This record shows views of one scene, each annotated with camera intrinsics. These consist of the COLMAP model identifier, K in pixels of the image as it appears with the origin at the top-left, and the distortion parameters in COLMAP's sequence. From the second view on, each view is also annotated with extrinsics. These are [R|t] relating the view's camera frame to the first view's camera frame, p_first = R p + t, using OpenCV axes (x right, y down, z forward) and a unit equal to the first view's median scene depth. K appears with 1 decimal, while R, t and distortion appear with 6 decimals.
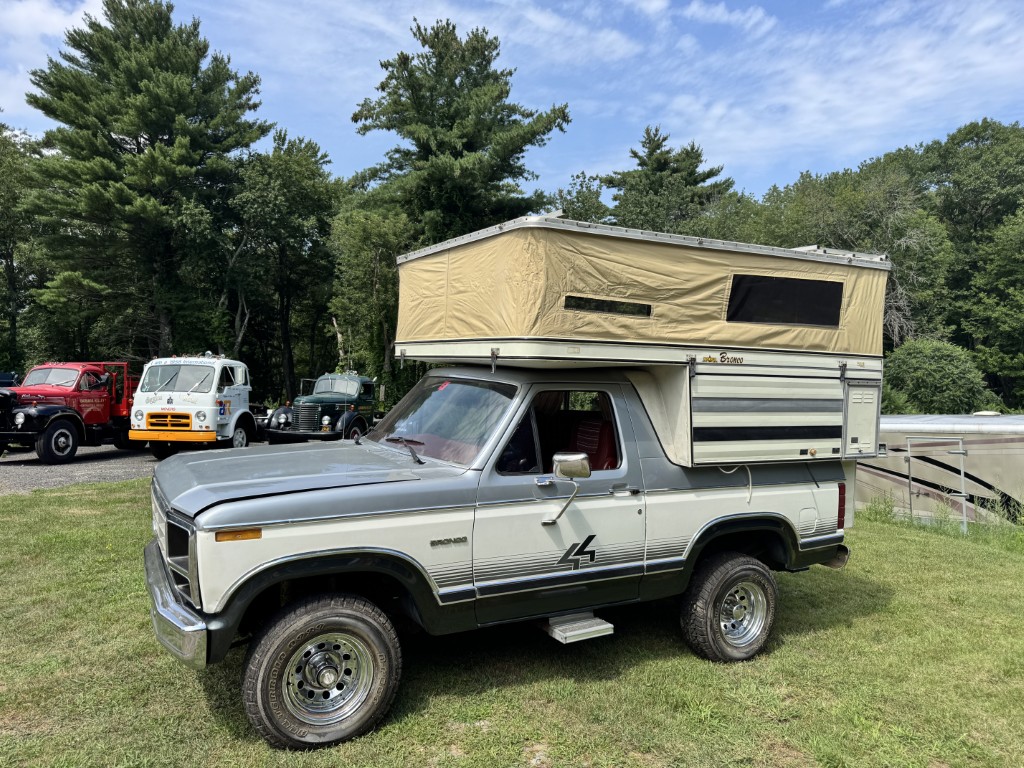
lens RADIAL K [[729.2, 0, 513.3], [0, 729.2, 381.8], [0, 0, 1]] dist [0.024466, -0.030279]
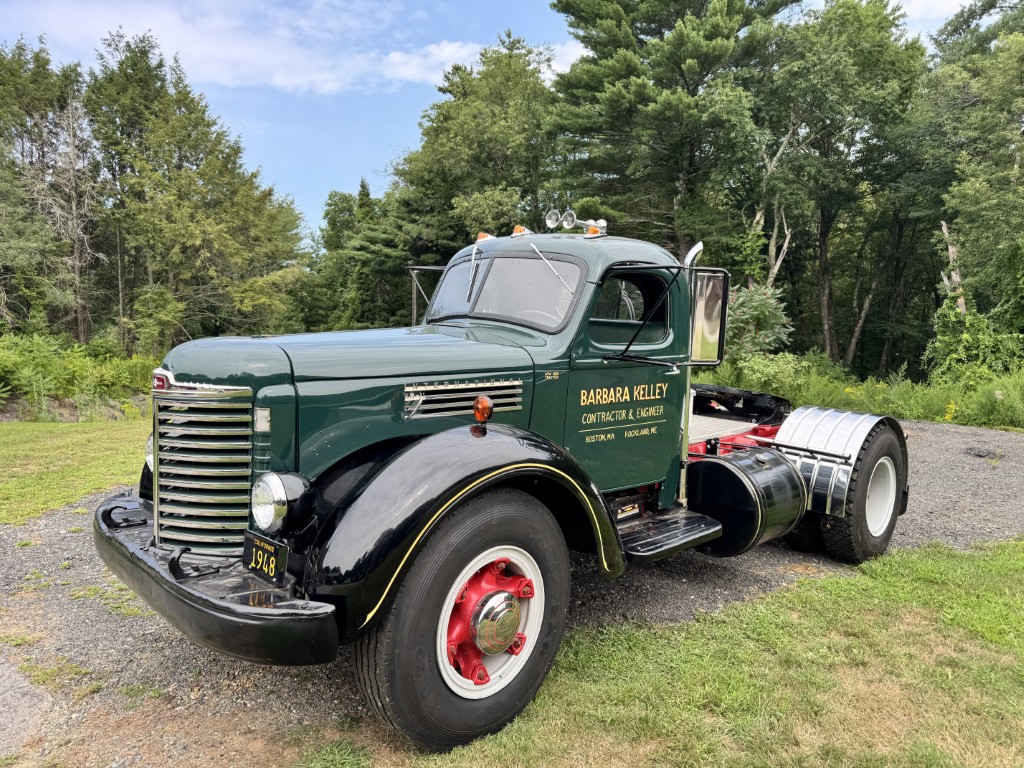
lens RADIAL K [[729.2, 0, 504.7], [0, 729.2, 391.9], [0, 0, 1]] dist [0.024466, -0.030279]
pose [[0.787739, 0.056353, -0.613426, -0.135801], [-0.002738, 0.996117, 0.087992, 0.003640], [0.616003, -0.067635, 0.784835, 0.238692]]
